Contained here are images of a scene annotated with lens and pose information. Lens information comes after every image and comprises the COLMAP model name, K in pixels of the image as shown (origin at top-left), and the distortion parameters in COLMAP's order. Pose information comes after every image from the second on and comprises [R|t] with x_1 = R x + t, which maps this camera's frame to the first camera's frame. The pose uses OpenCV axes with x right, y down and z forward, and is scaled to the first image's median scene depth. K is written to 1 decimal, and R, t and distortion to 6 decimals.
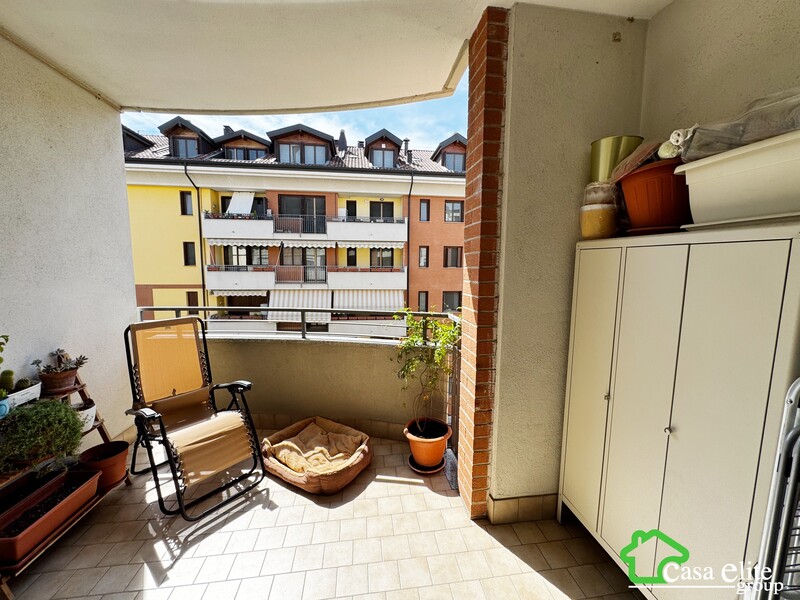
lens RADIAL K [[319.0, 0, 400.0], [0, 319.0, 300.0], [0, 0, 1]] dist [-0.002869, -0.000159]
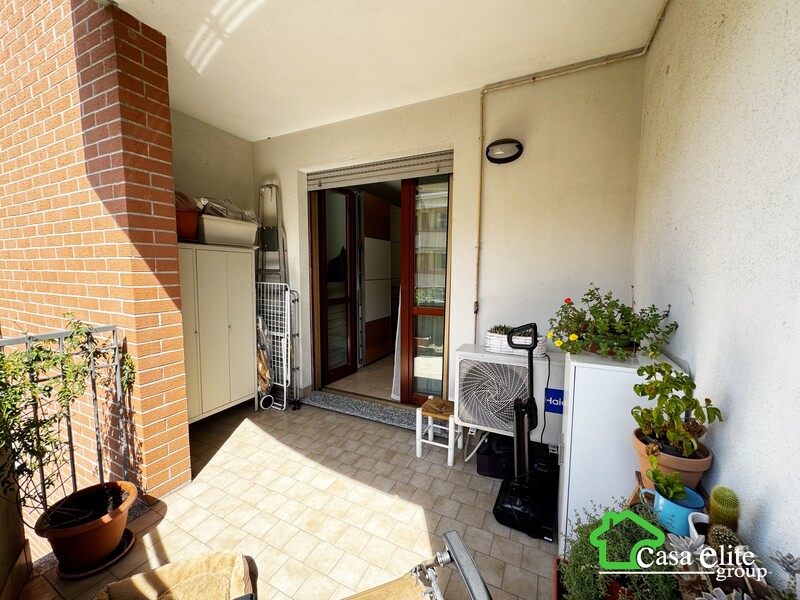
lens RADIAL K [[319.0, 0, 400.0], [0, 319.0, 300.0], [0, 0, 1]] dist [-0.002869, -0.000159]
pose [[-0.834938, -0.064276, 0.546578, -0.093563], [0.050827, 0.979906, 0.192875, -0.012165], [-0.547992, 0.188819, -0.814894, 0.134101]]
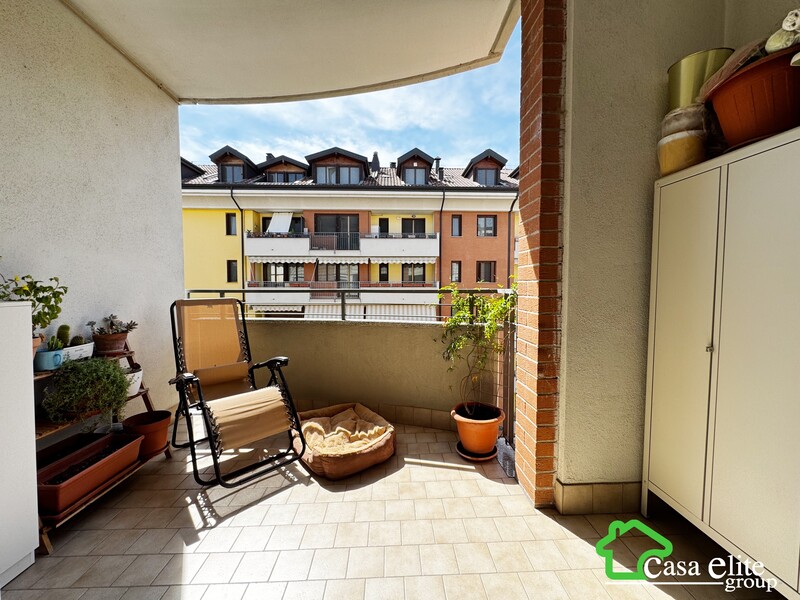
lens RADIAL K [[319.0, 0, 400.0], [0, 319.0, 300.0], [0, 0, 1]] dist [-0.002869, -0.000159]
pose [[0.995467, -0.003457, -0.095044, -0.005556], [-0.002571, 0.997996, -0.063229, 0.017658], [0.095072, 0.063187, 0.993463, 0.007022]]
